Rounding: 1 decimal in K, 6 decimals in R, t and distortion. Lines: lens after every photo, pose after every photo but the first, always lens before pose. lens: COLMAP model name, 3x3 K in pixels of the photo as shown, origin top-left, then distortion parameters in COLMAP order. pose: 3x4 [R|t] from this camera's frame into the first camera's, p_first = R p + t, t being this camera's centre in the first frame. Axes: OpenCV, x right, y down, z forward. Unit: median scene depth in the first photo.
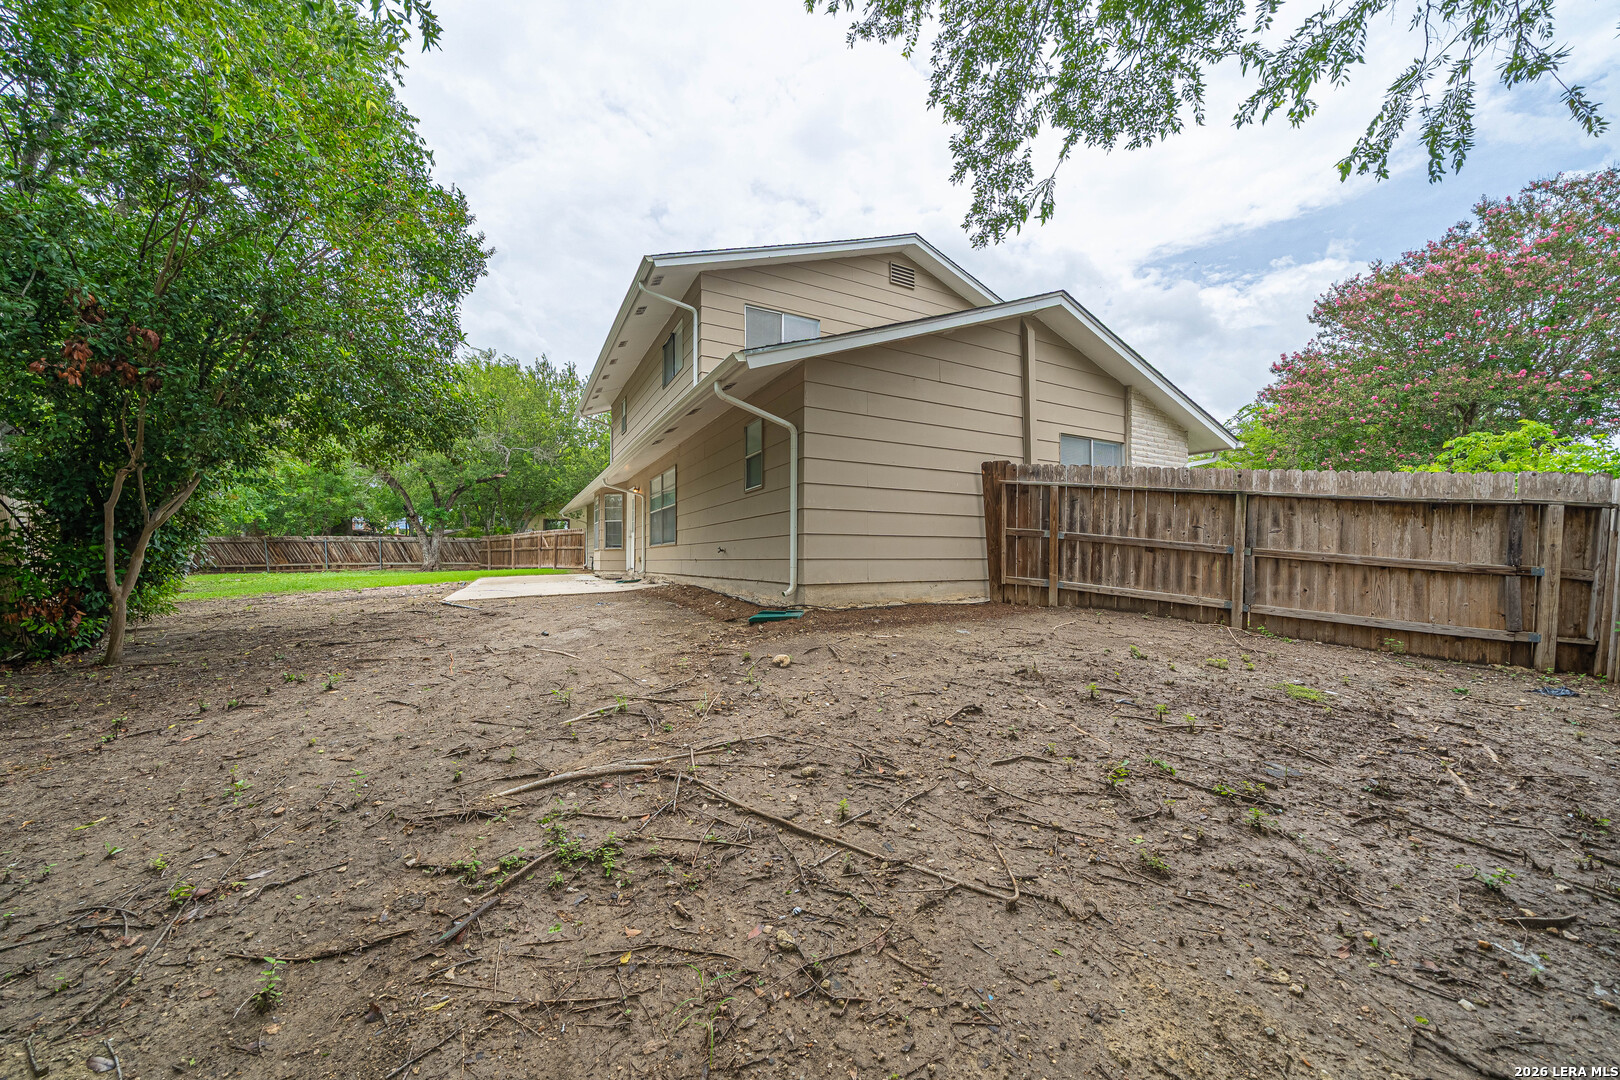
lens RADIAL K [[576.3, 0, 800.6], [0, 576.3, 554.2], [0, 0, 1]] dist [-0.003137, -0.000240]
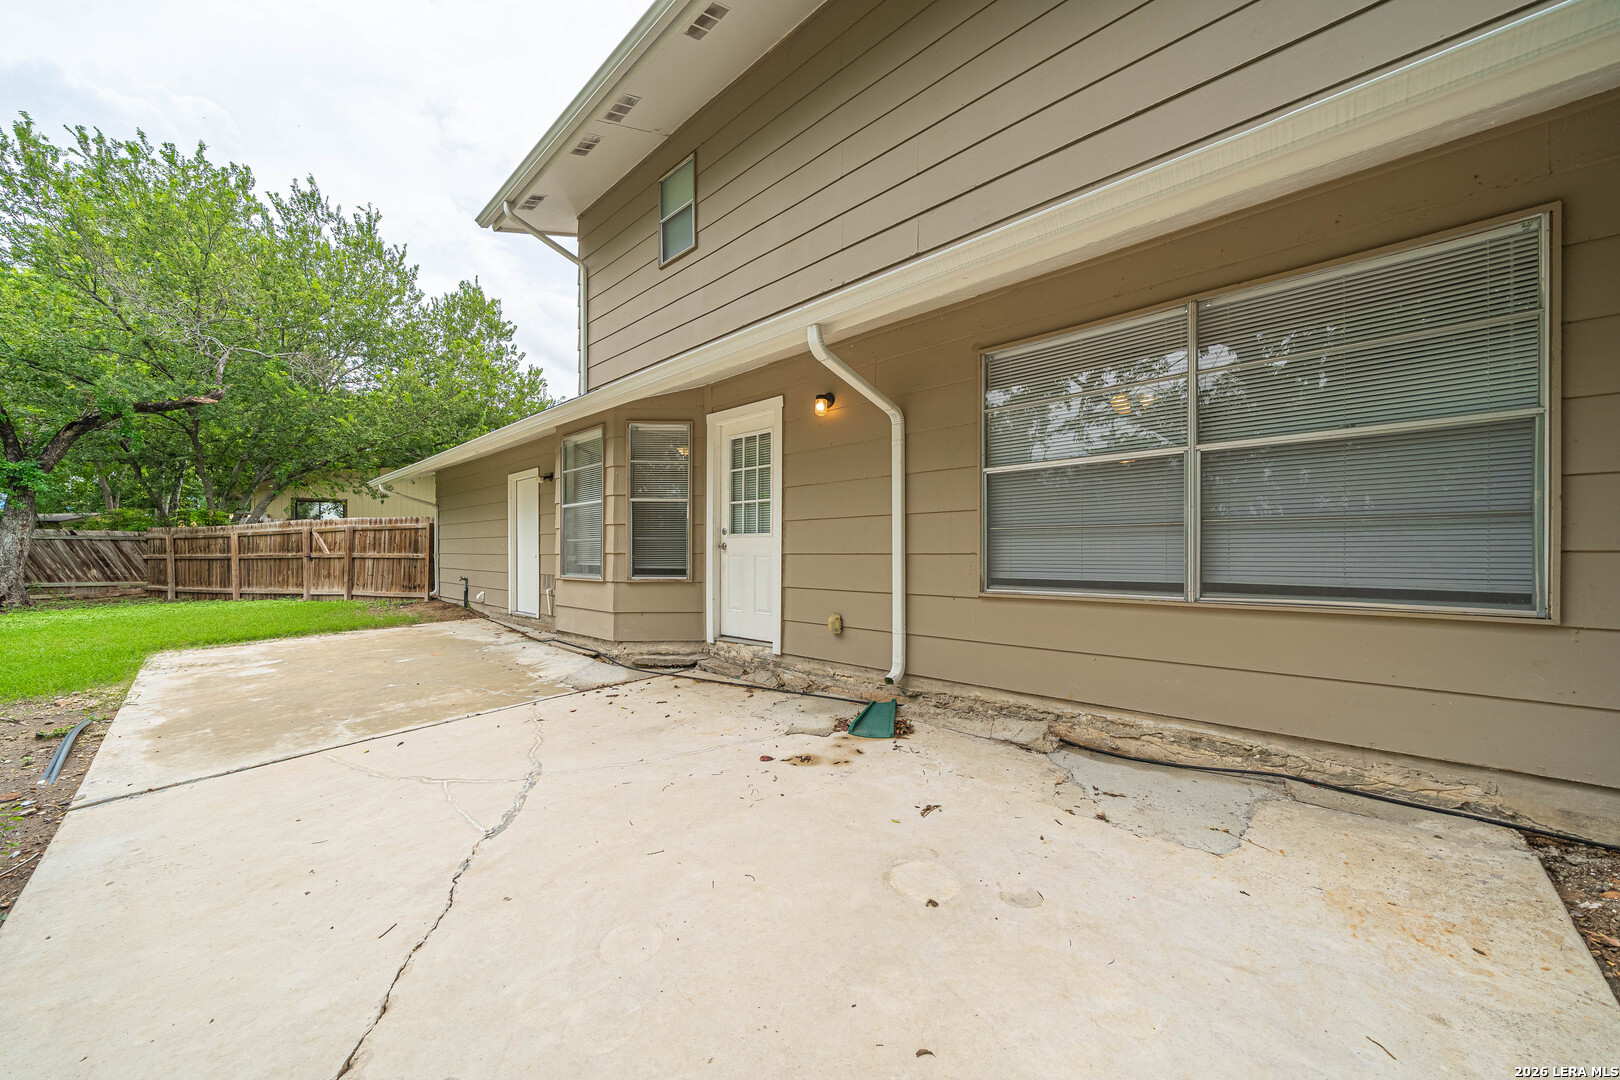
lens RADIAL K [[576.3, 0, 800.6], [0, 576.3, 554.2], [0, 0, 1]] dist [-0.003137, -0.000240]
pose [[0.941367, 0.004183, 0.337359, -0.198879], [-0.005318, 0.999983, 0.002441, -0.012876], [-0.337343, -0.004092, 0.941373, 0.355613]]
